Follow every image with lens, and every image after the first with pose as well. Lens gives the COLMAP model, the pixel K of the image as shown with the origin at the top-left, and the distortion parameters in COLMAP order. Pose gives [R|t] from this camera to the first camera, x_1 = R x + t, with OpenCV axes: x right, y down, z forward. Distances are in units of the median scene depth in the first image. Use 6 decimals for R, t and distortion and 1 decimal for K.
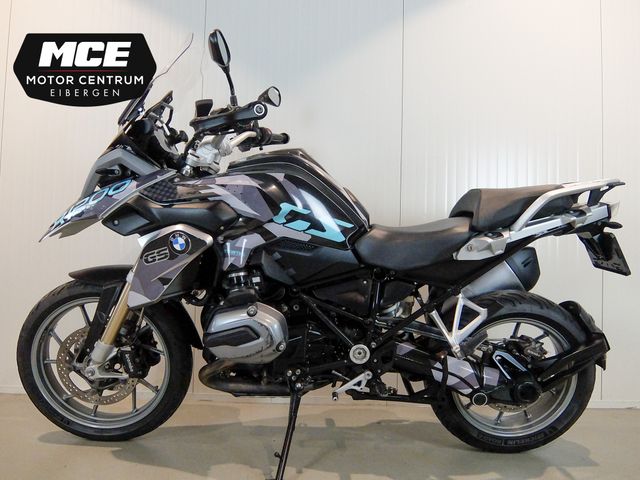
lens RADIAL K [[472.8, 0, 318.3], [0, 472.8, 244.3], [0, 0, 1]] dist [-0.030680, -0.001849]
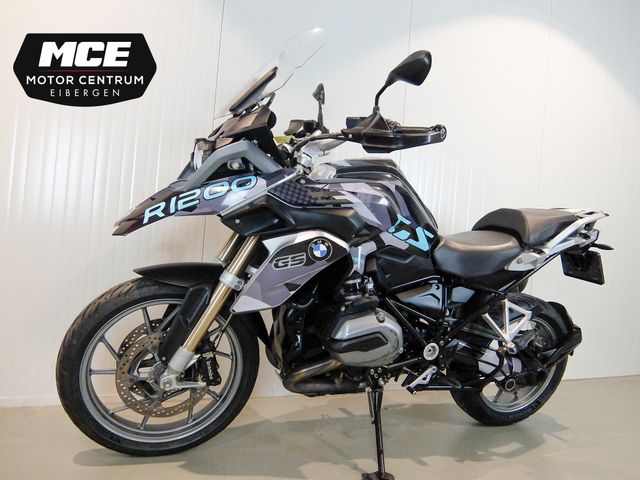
lens RADIAL K [[472.8, 0, 318.1], [0, 472.8, 249.2], [0, 0, 1]] dist [-0.030680, -0.001849]
pose [[0.925223, 0.042577, 0.377026, -0.583925], [-0.065130, 0.996757, 0.047268, -0.043326], [-0.373791, -0.068289, 0.924996, 0.083317]]
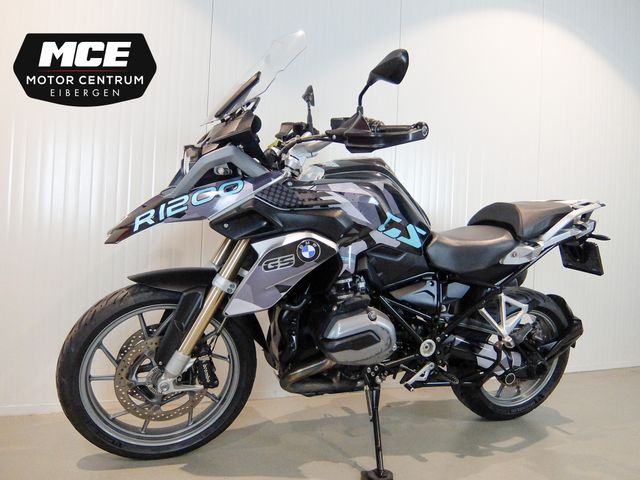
lens RADIAL K [[472.8, 0, 318.0], [0, 472.8, 250.2], [0, 0, 1]] dist [-0.030680, -0.001849]
pose [[0.934444, 0.008880, 0.355998, -0.549447], [-0.028277, 0.998383, 0.049319, -0.046315], [-0.354985, -0.056152, 0.933184, 0.060745]]
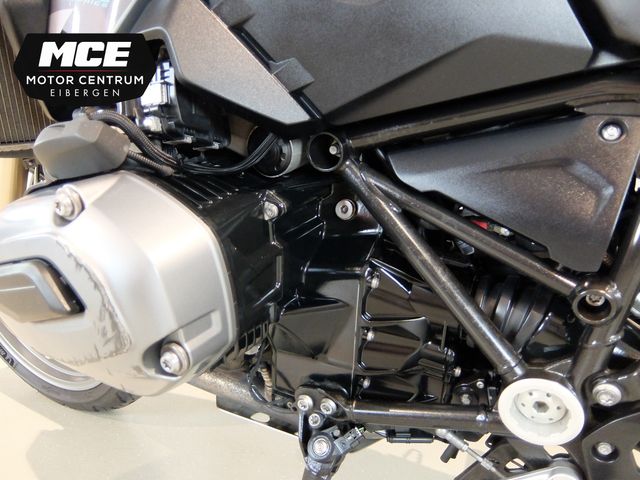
lens RADIAL K [[472.8, 0, 316.4], [0, 472.8, 244.0], [0, 0, 1]] dist [-0.030680, -0.001849]
pose [[0.892001, 0.124710, -0.434490, 0.077411], [-0.031970, 0.976188, 0.214558, 0.090859], [0.450901, -0.177495, 0.874748, 0.729318]]
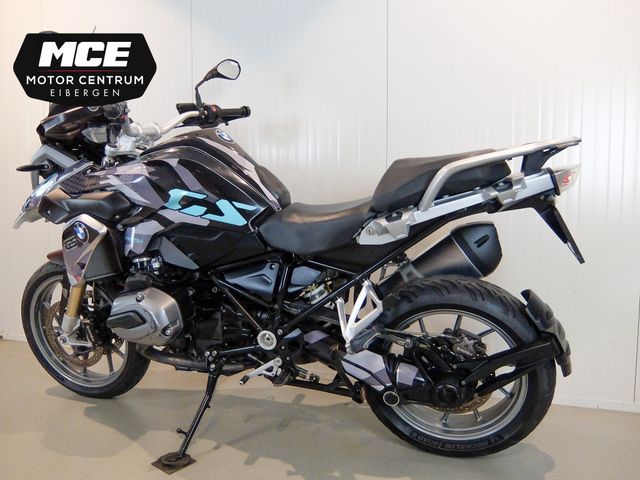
lens RADIAL K [[472.8, 0, 319.7], [0, 472.8, 244.5], [0, 0, 1]] dist [-0.030680, -0.001849]
pose [[0.949873, -0.001086, -0.312634, 0.489983], [0.033125, 0.994715, 0.097187, -0.053795], [0.310876, -0.102671, 0.944889, 0.133318]]
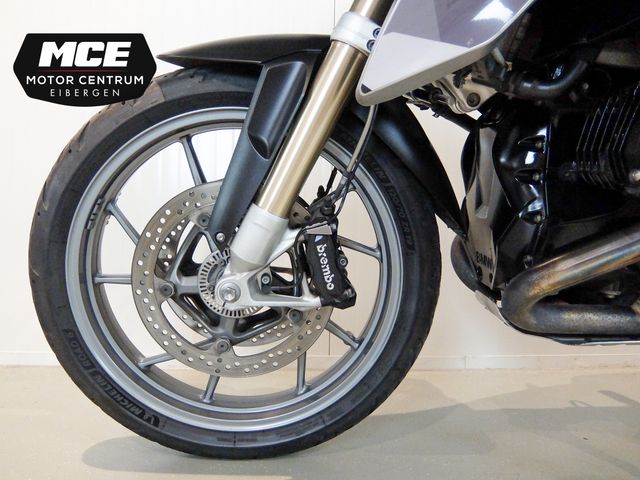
lens RADIAL K [[472.8, 0, 317.8], [0, 472.8, 238.6], [0, 0, 1]] dist [-0.030680, -0.001849]
pose [[0.999089, -0.015579, 0.039723, -0.439214], [0.014382, 0.999439, 0.030242, 0.223515], [-0.040172, -0.029643, 0.998753, 0.622994]]
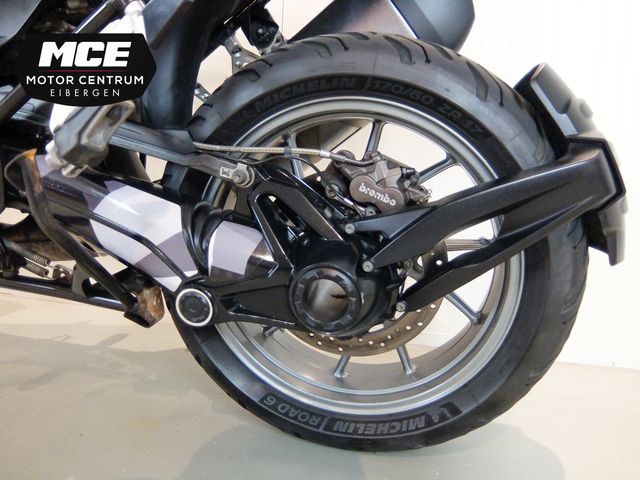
lens RADIAL K [[472.8, 0, 323.0], [0, 472.8, 231.5], [0, 0, 1]] dist [-0.030680, -0.001849]
pose [[0.972679, 0.048739, -0.226981, 0.514558], [-0.023184, 0.993219, 0.113923, 0.225976], [0.230995, -0.105548, 0.967213, 0.667538]]
